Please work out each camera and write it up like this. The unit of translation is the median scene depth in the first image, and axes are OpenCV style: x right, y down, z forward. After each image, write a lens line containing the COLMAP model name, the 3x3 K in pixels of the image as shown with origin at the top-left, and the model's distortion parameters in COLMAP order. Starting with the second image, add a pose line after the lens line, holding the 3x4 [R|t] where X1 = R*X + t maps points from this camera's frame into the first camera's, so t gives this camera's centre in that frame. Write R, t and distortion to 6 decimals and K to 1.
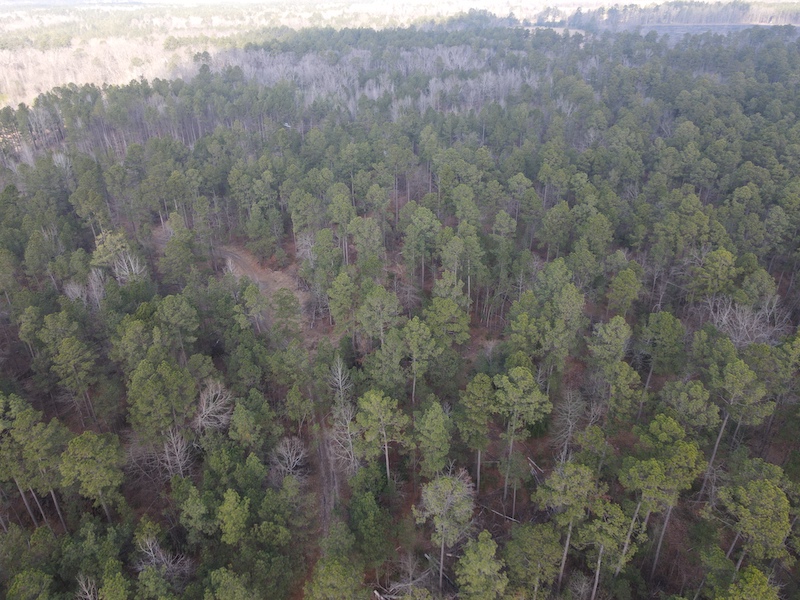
lens RADIAL K [[585.9, 0, 394.0], [0, 585.9, 302.7], [0, 0, 1]] dist [0.008591, 0.006051]
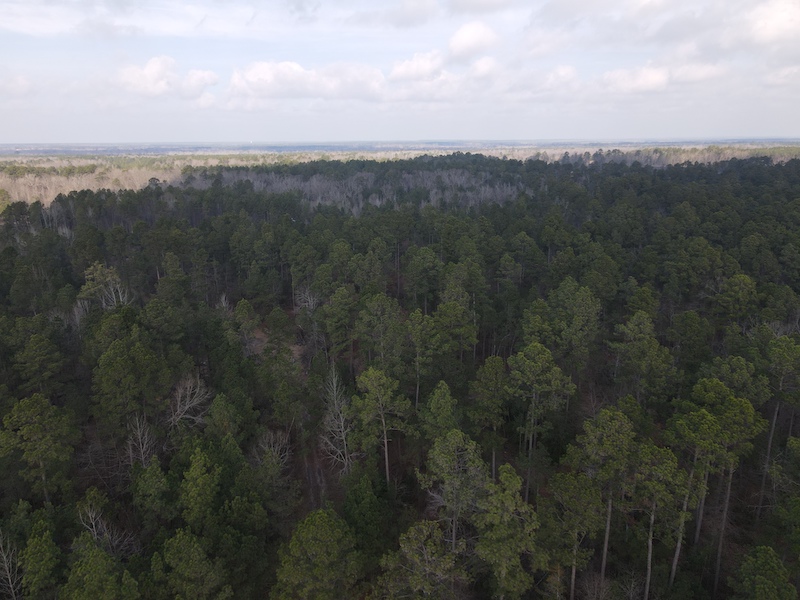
lens RADIAL K [[585.9, 0, 394.0], [0, 585.9, 302.7], [0, 0, 1]] dist [0.008591, 0.006051]
pose [[0.999991, 0.002513, -0.003429, 0.000967], [-0.003252, 0.971724, -0.236098, 0.163539], [0.002738, 0.236107, 0.971723, 0.074990]]
